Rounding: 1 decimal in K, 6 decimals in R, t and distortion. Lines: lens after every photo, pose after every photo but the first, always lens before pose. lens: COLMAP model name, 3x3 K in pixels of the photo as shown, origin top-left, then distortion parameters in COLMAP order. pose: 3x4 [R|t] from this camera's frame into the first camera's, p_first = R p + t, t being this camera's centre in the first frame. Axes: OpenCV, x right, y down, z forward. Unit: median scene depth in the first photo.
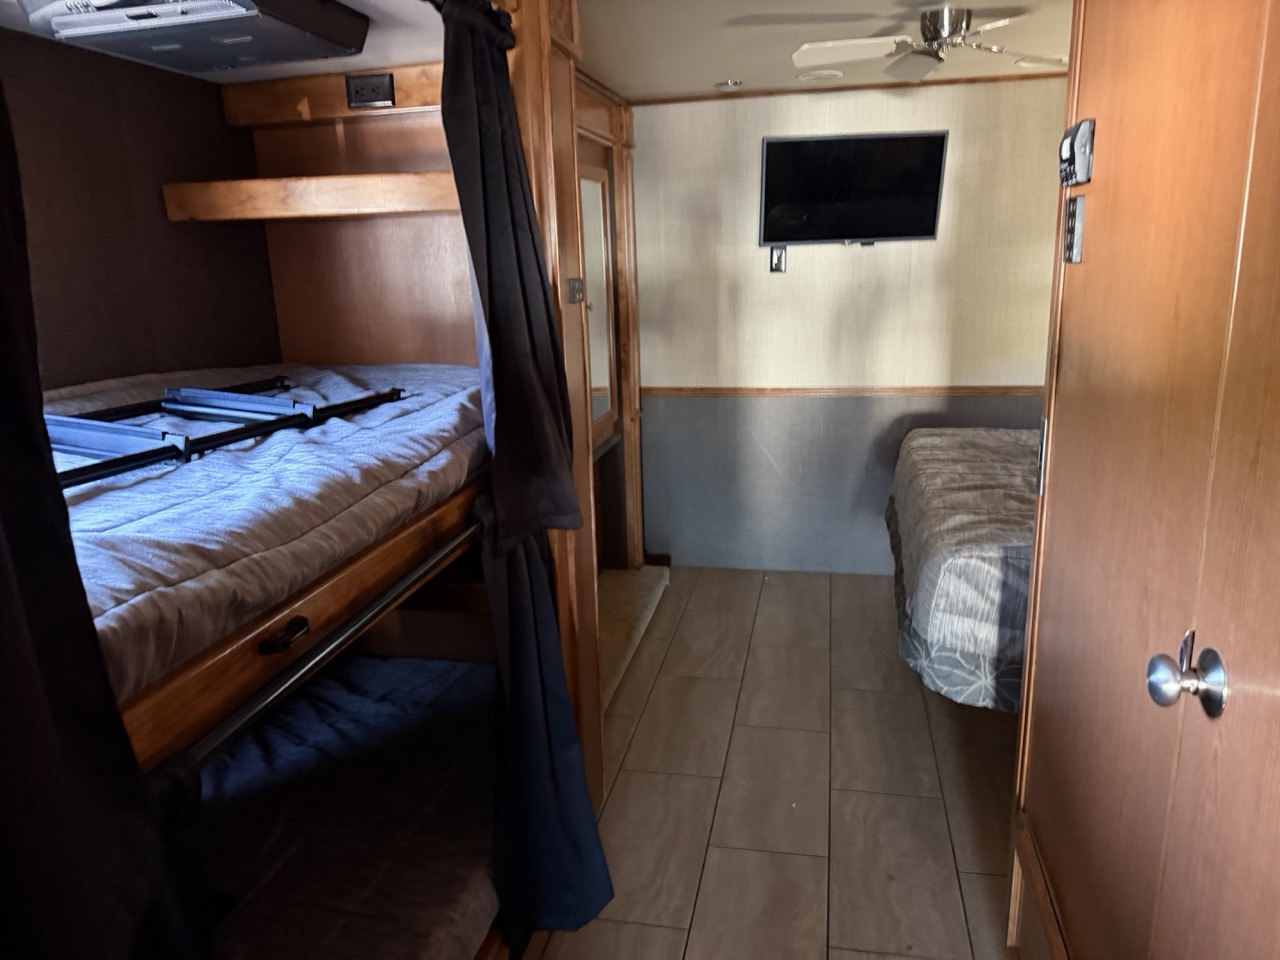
lens RADIAL K [[902.9, 0, 634.2], [0, 902.9, 475.8], [0, 0, 1]] dist [0.099303, -0.136790]
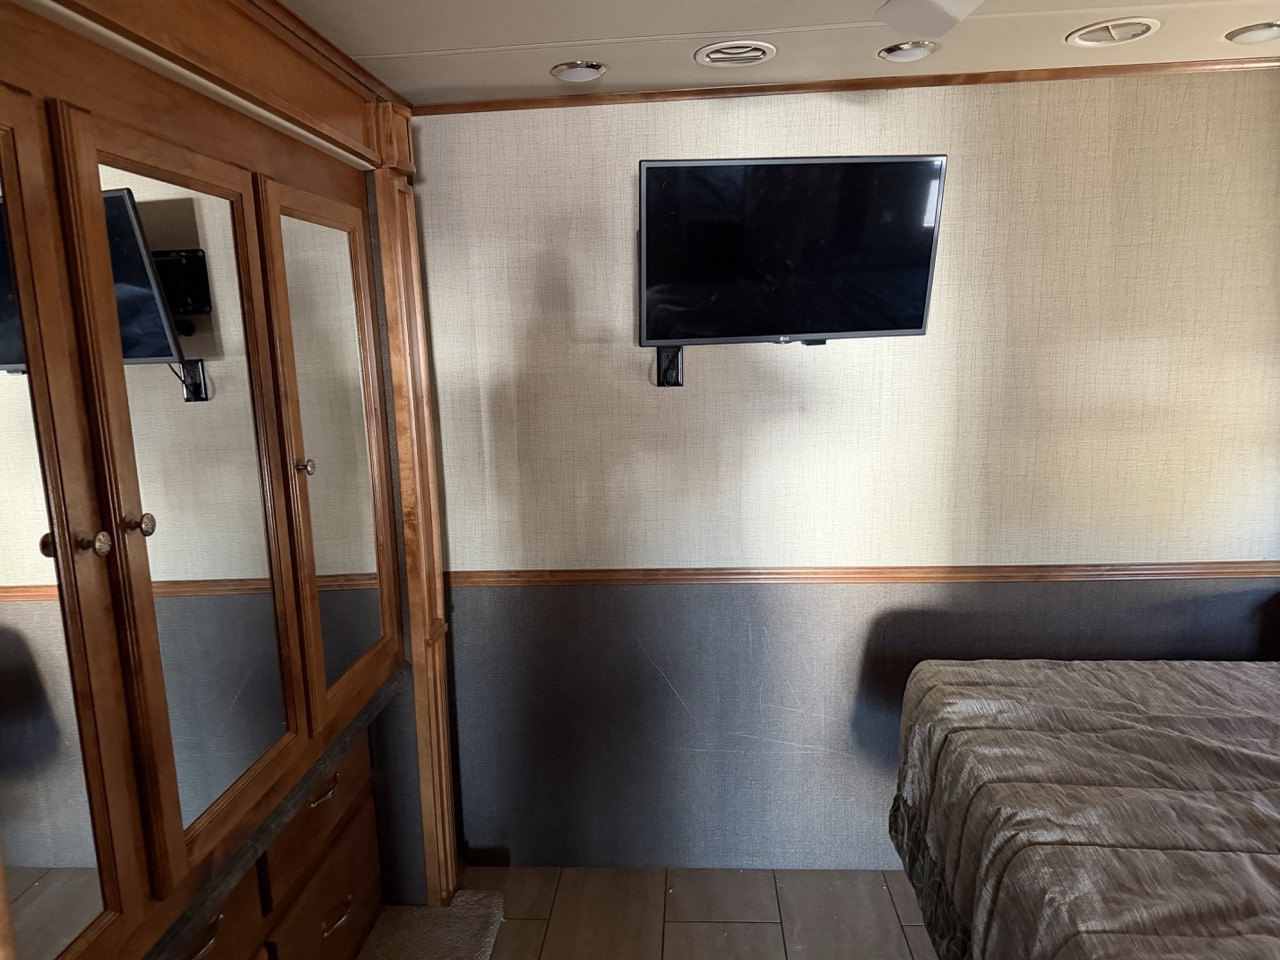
lens RADIAL K [[894.0, 0, 637.1], [0, 894.0, 469.7], [0, 0, 1]] dist [0.111094, -0.155876]
pose [[0.987724, -0.026440, 0.153956, 0.045160], [0.041188, 0.994775, -0.093409, -0.119796], [-0.150682, 0.098604, 0.983653, 0.445559]]
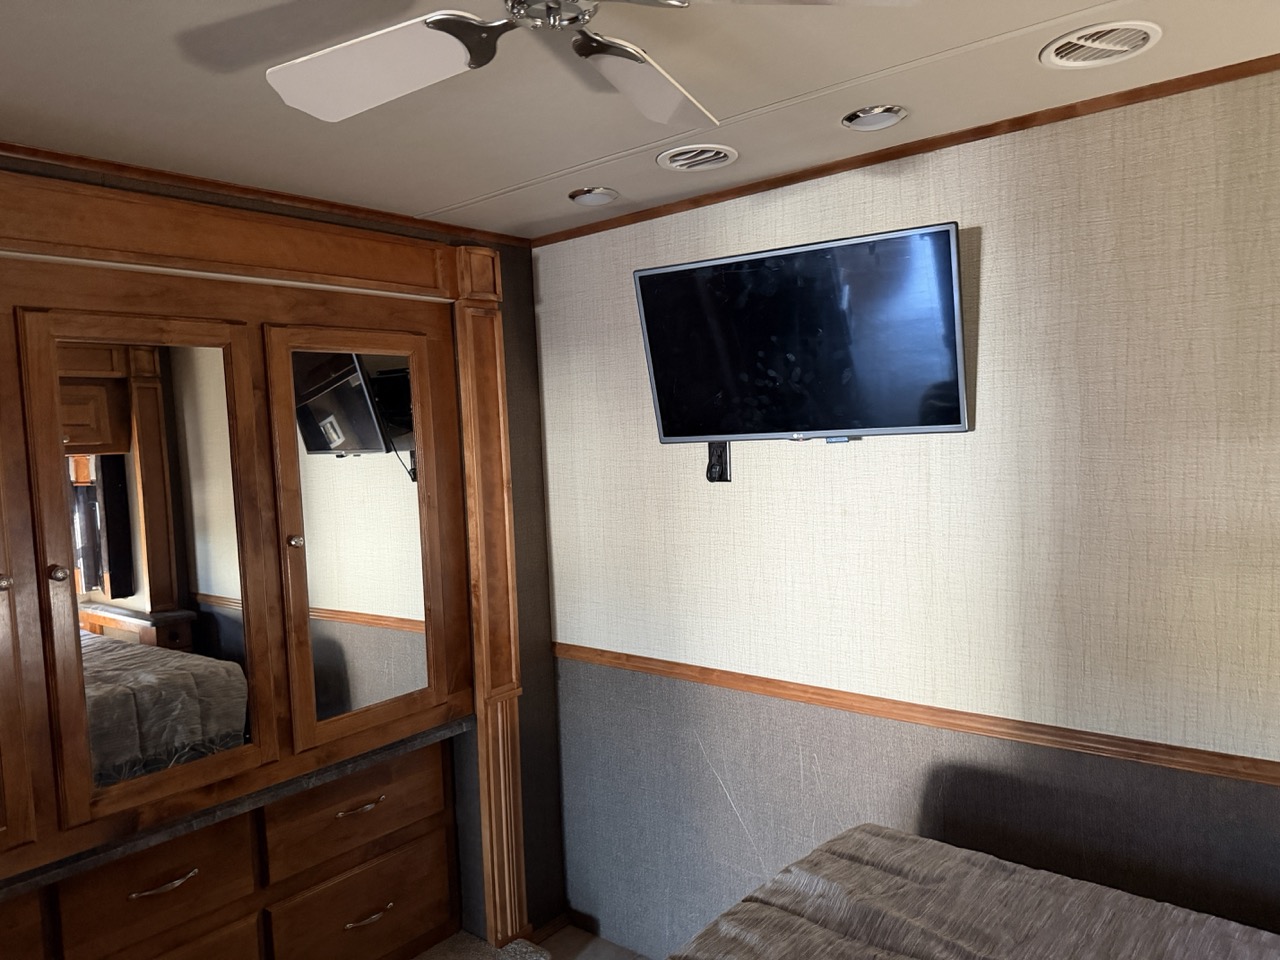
lens RADIAL K [[893.1, 0, 640.0], [0, 893.1, 480.0], [0, 0, 1]] dist [0.102791, -0.121492]
pose [[0.897151, 0.014735, -0.441477, 0.386665], [-0.089270, 0.984869, -0.148539, -0.140498], [0.432609, 0.172673, 0.884892, 0.483688]]
